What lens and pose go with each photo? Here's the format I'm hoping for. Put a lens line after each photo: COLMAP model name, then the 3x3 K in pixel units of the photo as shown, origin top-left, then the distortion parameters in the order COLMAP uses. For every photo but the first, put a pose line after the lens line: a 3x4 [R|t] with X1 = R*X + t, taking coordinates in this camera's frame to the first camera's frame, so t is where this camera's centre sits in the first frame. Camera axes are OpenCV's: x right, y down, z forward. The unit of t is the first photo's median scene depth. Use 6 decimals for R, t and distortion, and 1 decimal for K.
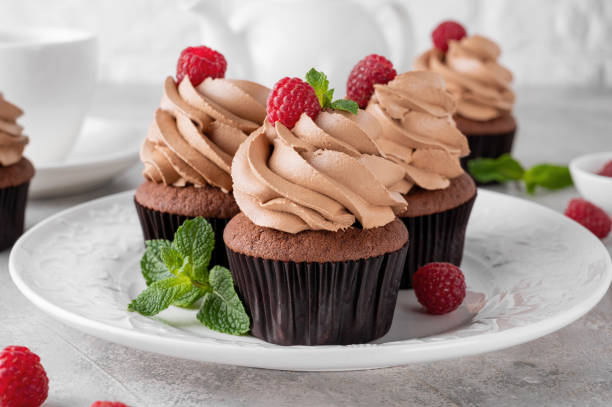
lens RADIAL K [[1217.7, 0, 305.2], [0, 1217.7, 199.1], [0, 0, 1]] dist [0.024225, 0.000000]
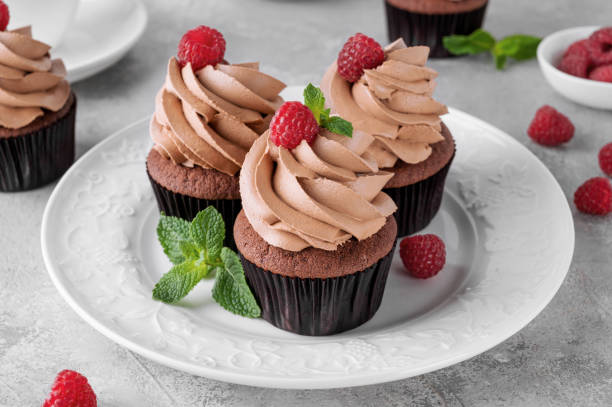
lens RADIAL K [[1164.4, 0, 307.8], [0, 1164.4, 203.2], [0, 0, 1]] dist [0.064663, 0.000000]
pose [[0.999127, -0.030296, 0.028780, -0.028068], [0.019748, 0.949307, 0.313731, -0.326384], [-0.036826, -0.312888, 0.949076, -0.018525]]
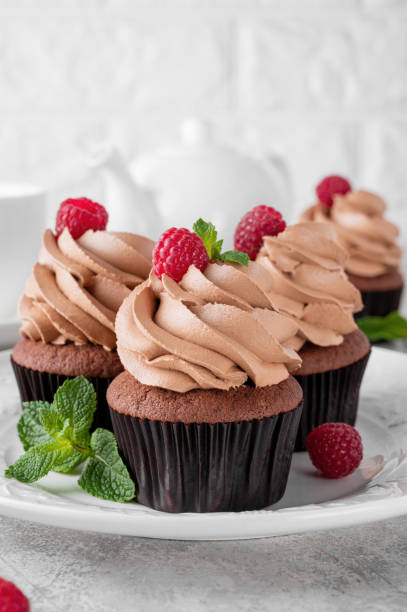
lens RADIAL K [[1217.7, 0, 204.2], [0, 1217.7, 308.3], [0, 0, 1]] dist [0.024225, 0.000000]
pose [[0.999729, -0.005781, 0.022553, -0.012283], [0.006802, 0.998943, -0.045465, 0.005541], [-0.022266, 0.045606, 0.998711, 0.053732]]
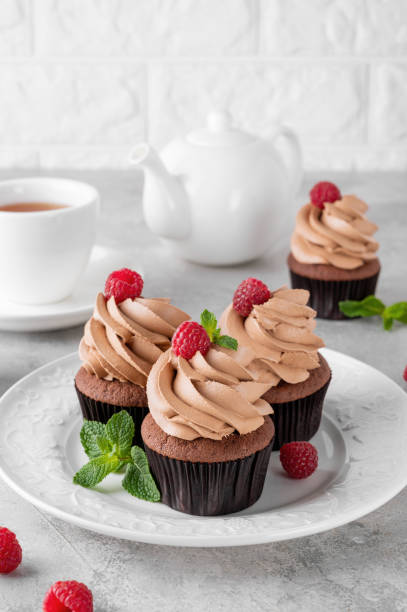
lens RADIAL K [[1217.7, 0, 204.2], [0, 1217.7, 303.4], [0, 0, 1]] dist [0.024225, 0.000000]
pose [[0.999866, 0.001902, -0.016236, 0.026327], [0.000228, 0.991486, 0.130213, -0.286835], [0.016346, -0.130200, 0.991353, -0.346600]]
